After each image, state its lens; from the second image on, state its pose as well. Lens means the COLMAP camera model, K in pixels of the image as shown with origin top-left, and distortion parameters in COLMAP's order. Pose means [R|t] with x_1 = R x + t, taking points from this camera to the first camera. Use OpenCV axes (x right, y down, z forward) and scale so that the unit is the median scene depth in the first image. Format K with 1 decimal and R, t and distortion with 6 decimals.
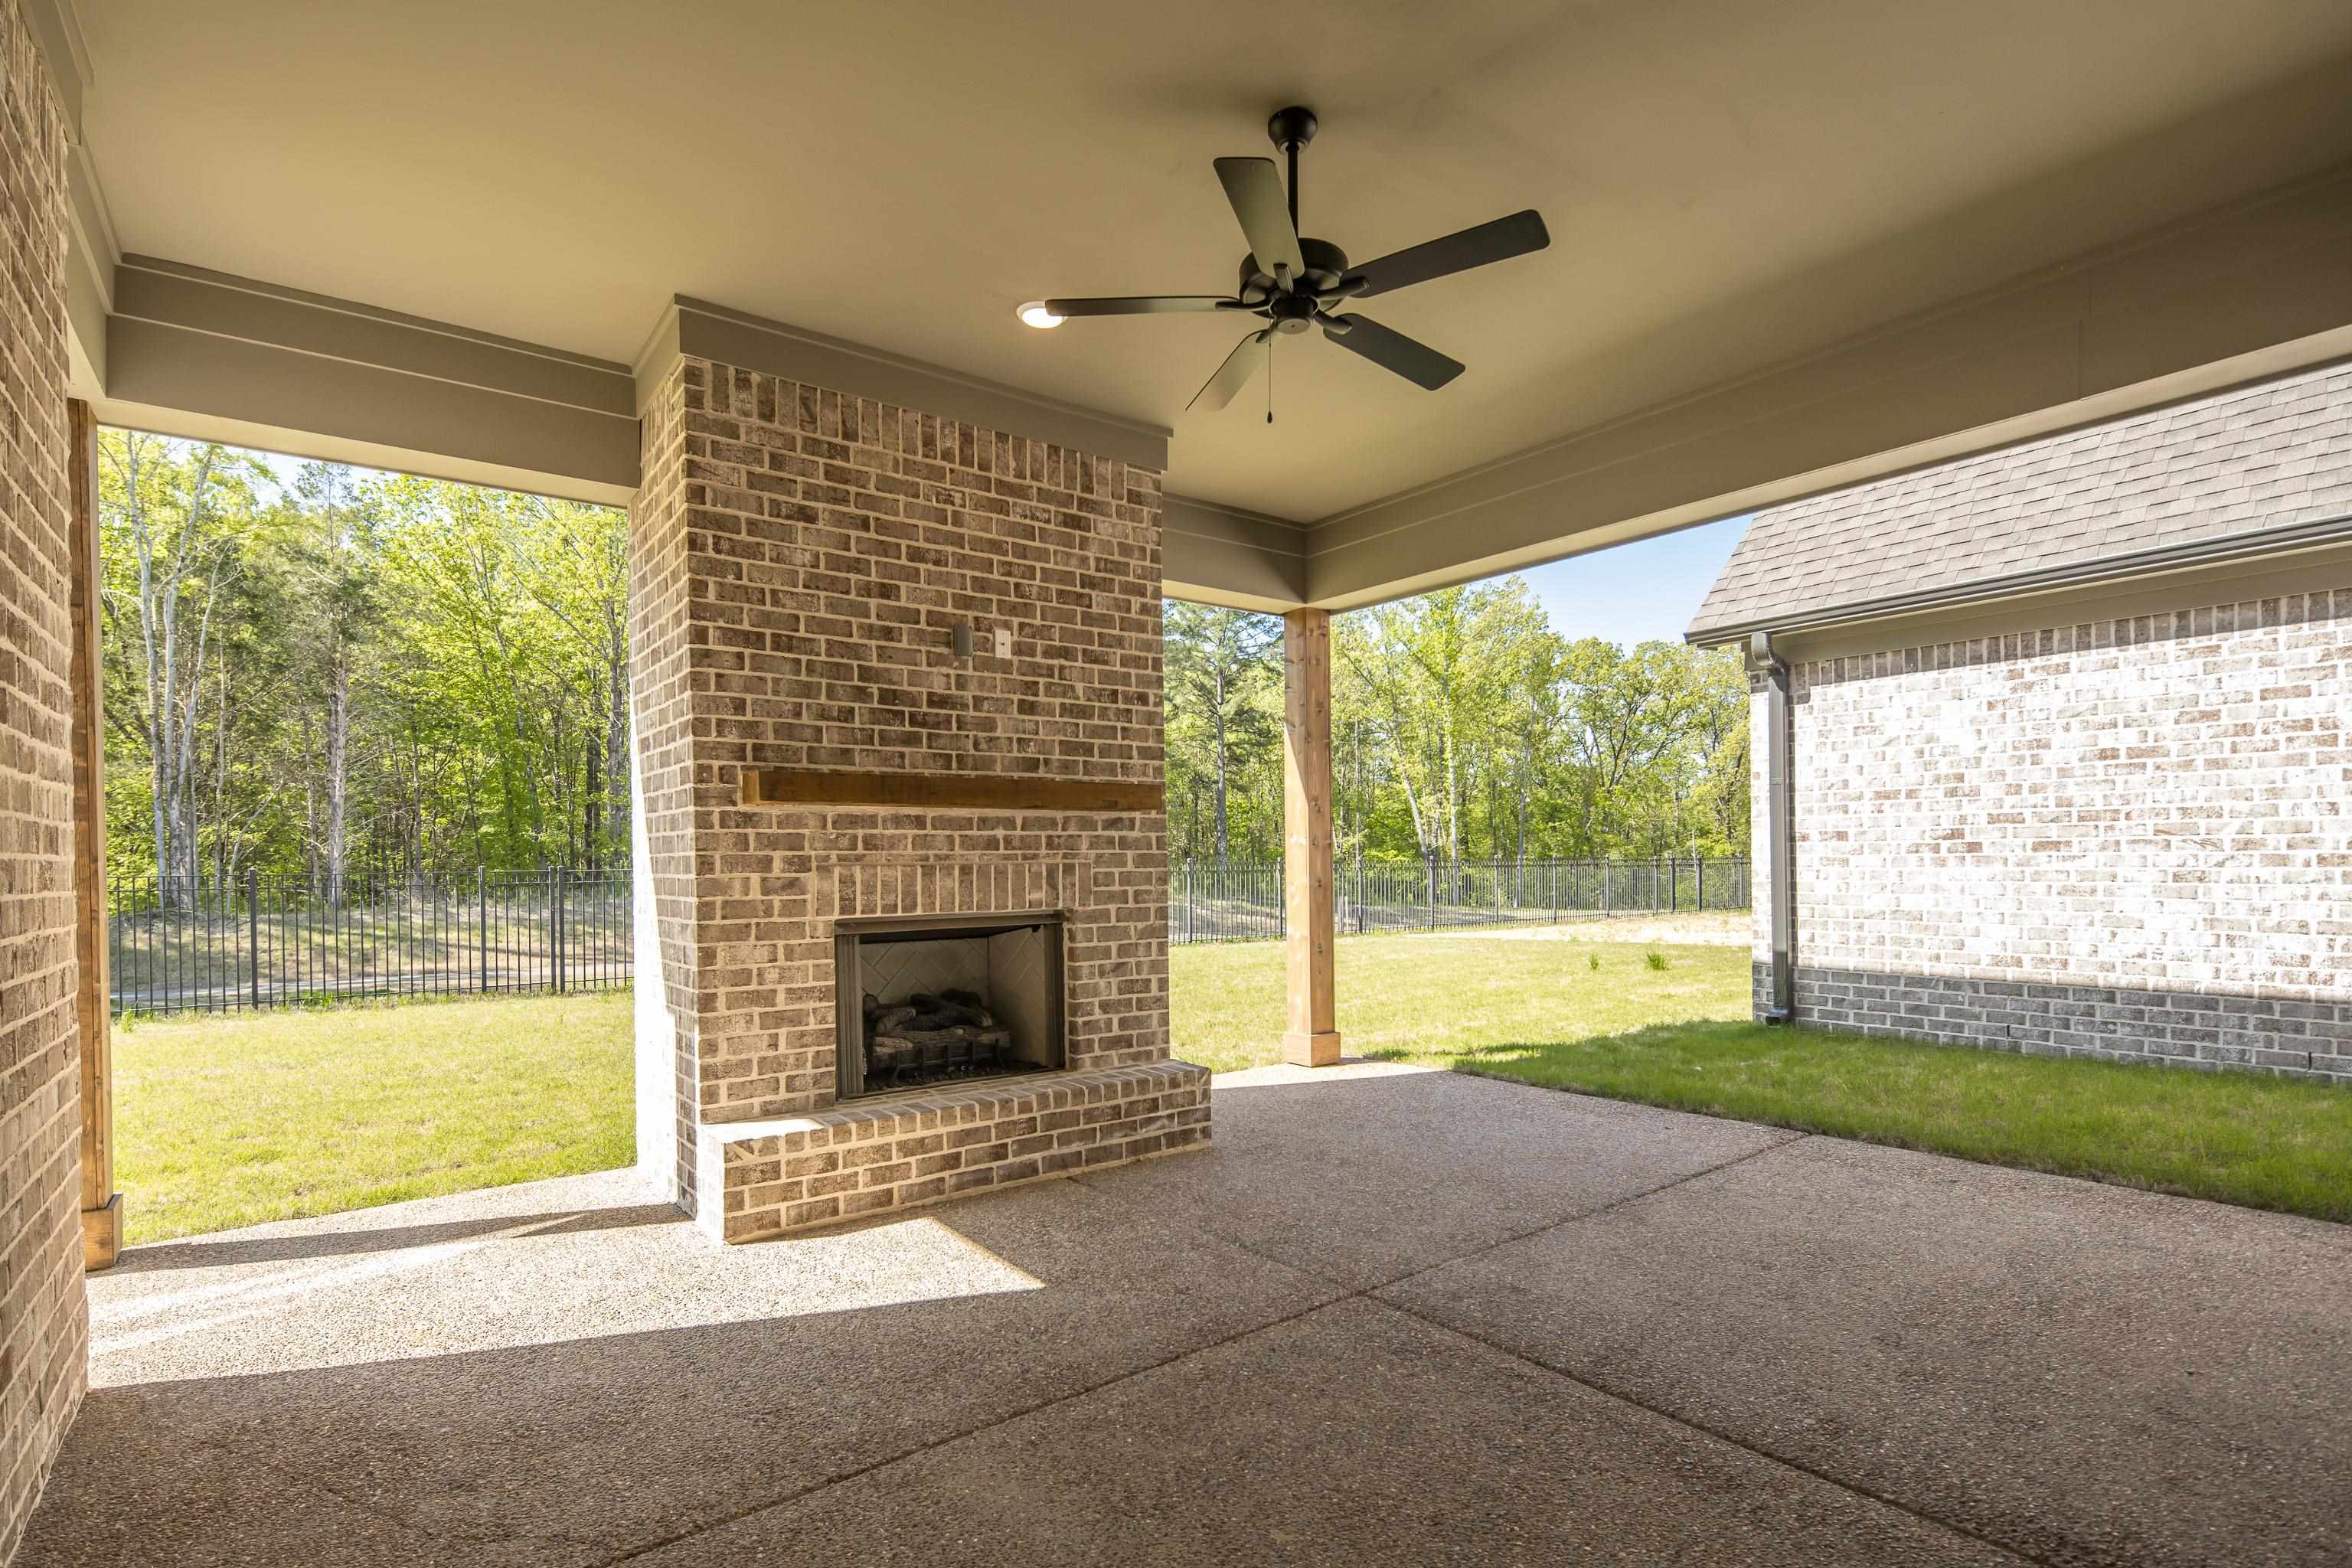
lens RADIAL K [[1132.4, 0, 1185.3], [0, 1132.4, 860.8], [0, 0, 1]] dist [0.003033, -0.001695]
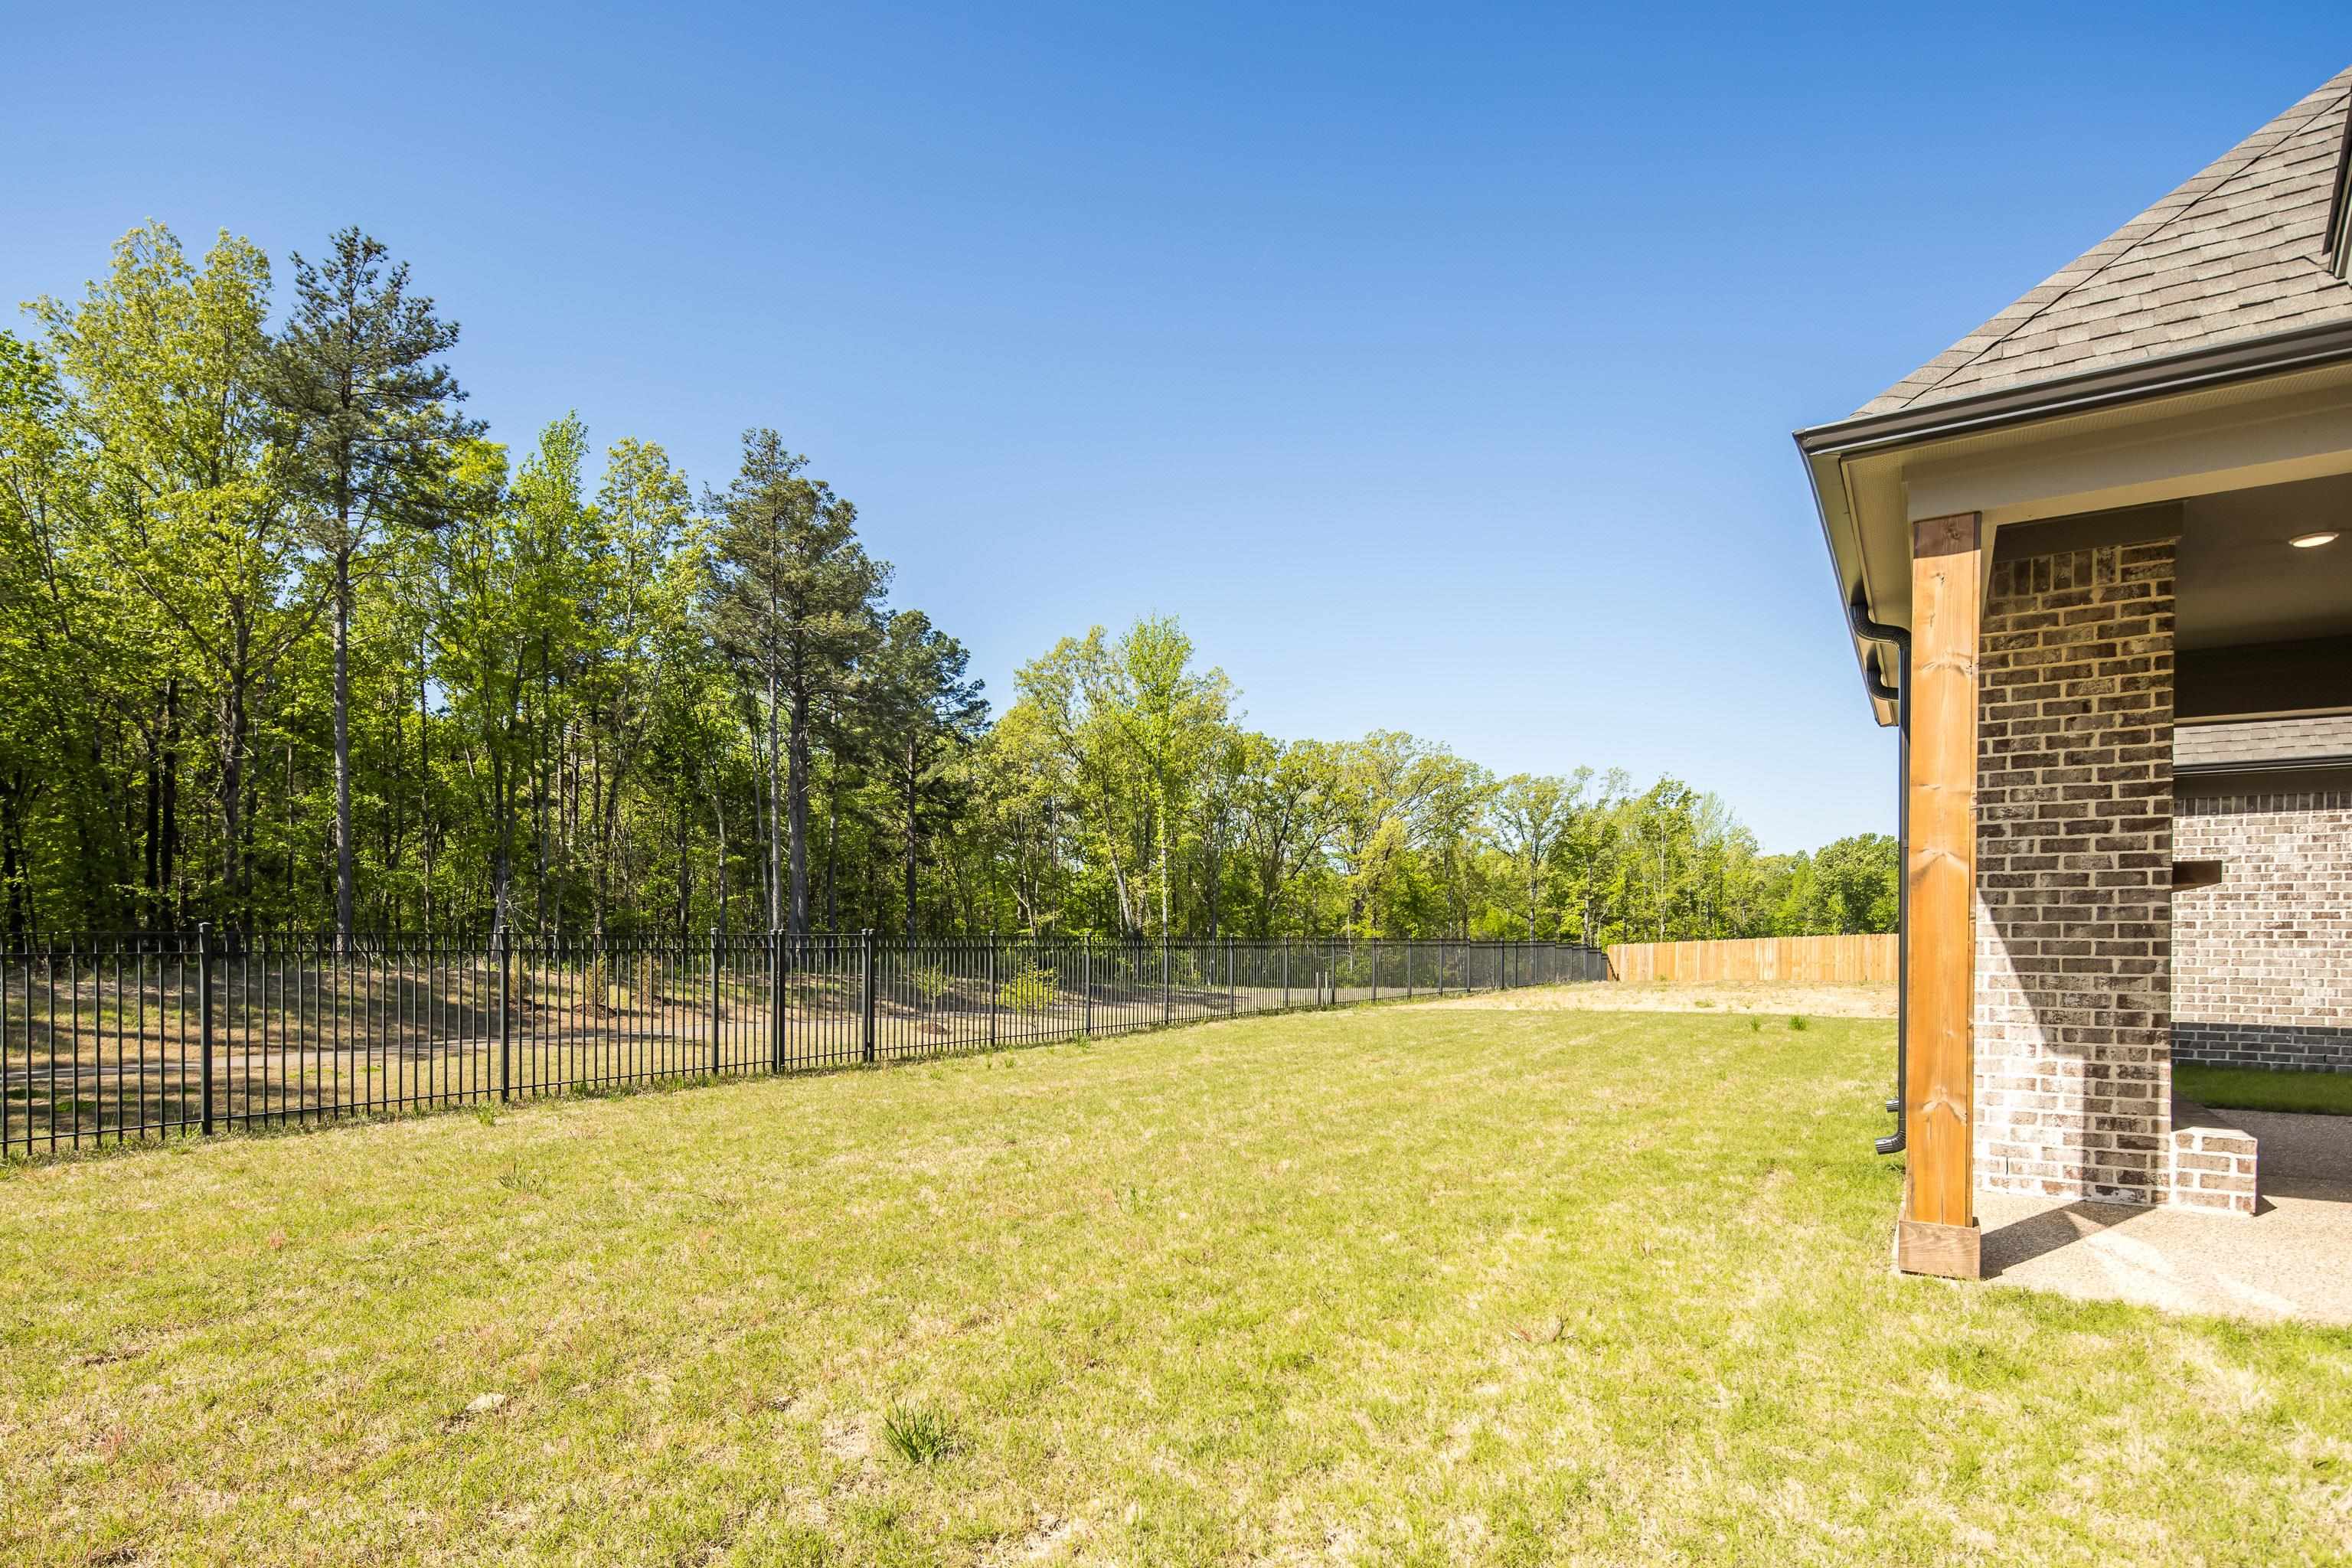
lens RADIAL K [[1159.3, 0, 1182.0], [0, 1159.3, 934.6], [0, 0, 1]] dist [-0.000838, -0.001417]
pose [[0.937526, 0.018259, 0.347436, -1.141781], [-0.016671, 0.999832, -0.007561, 0.022844], [-0.347515, 0.001296, 0.937673, 0.095865]]
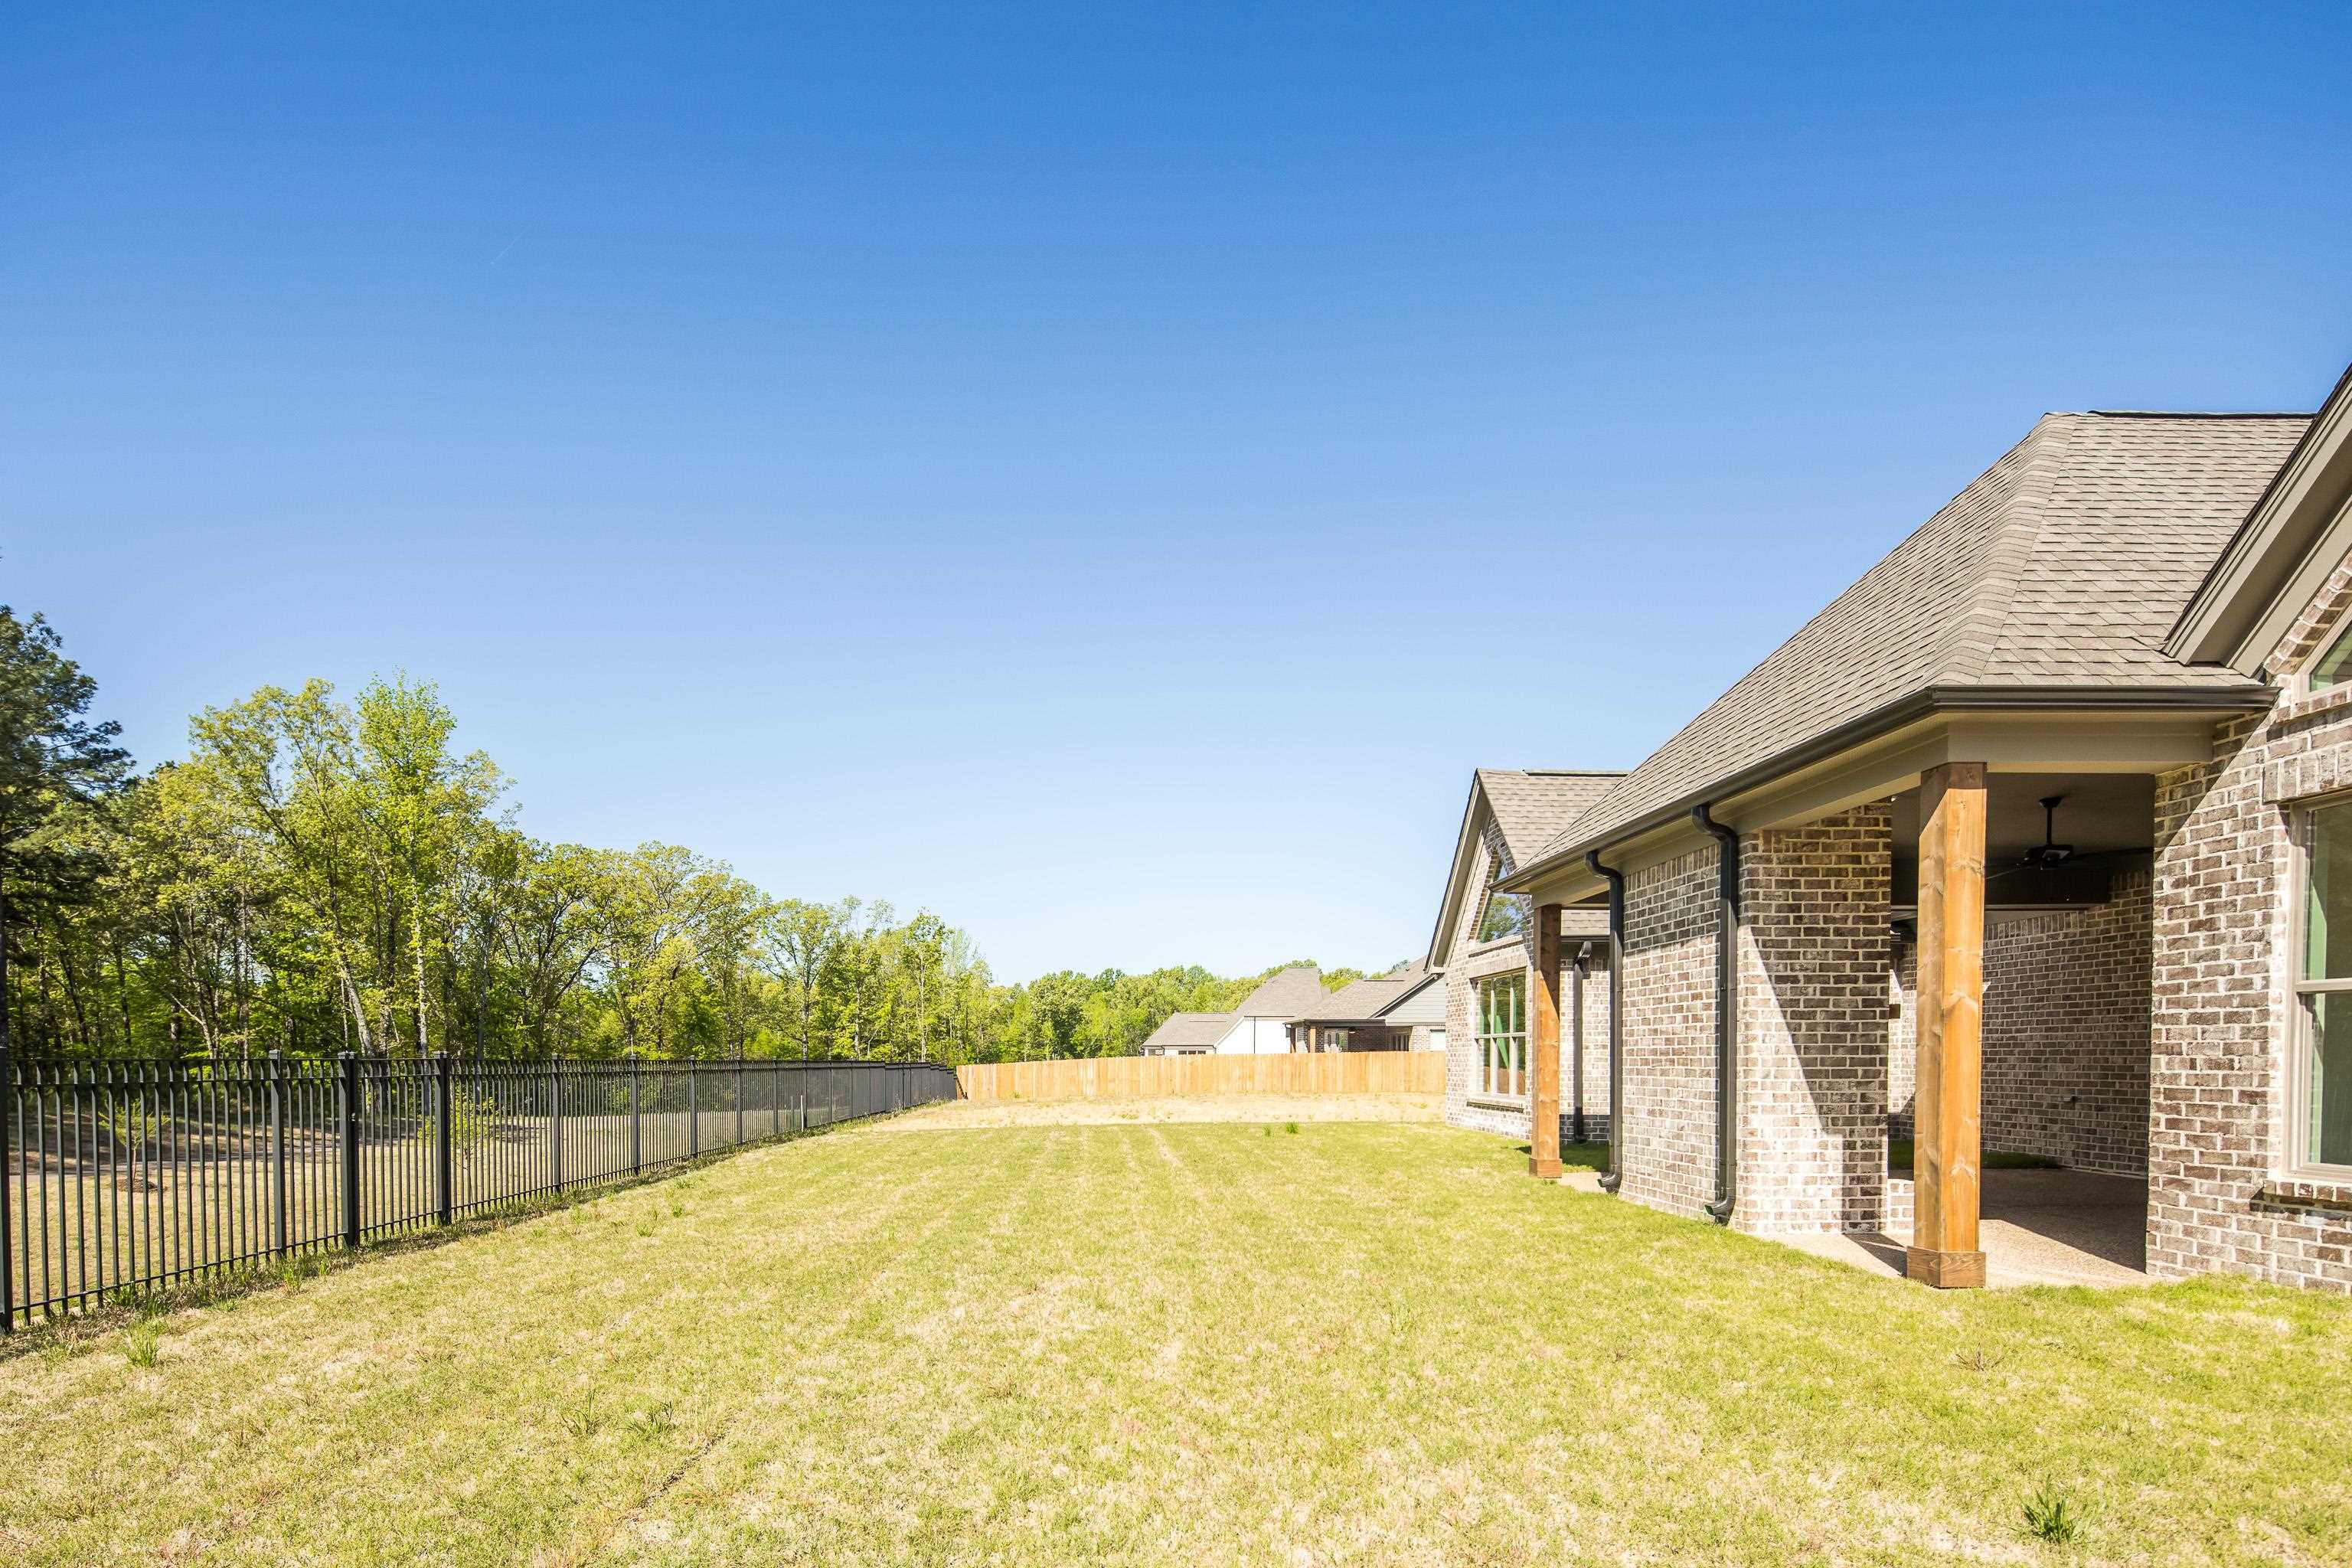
lens RADIAL K [[1132.4, 0, 1133.3], [0, 1132.4, 1072.3], [0, 0, 1]] dist [0.003033, -0.001695]
pose [[0.582541, 0.003937, 0.812792, -1.553063], [-0.005585, 0.999984, -0.000841, 0.029903], [-0.812782, -0.004050, 0.582554, 0.472927]]
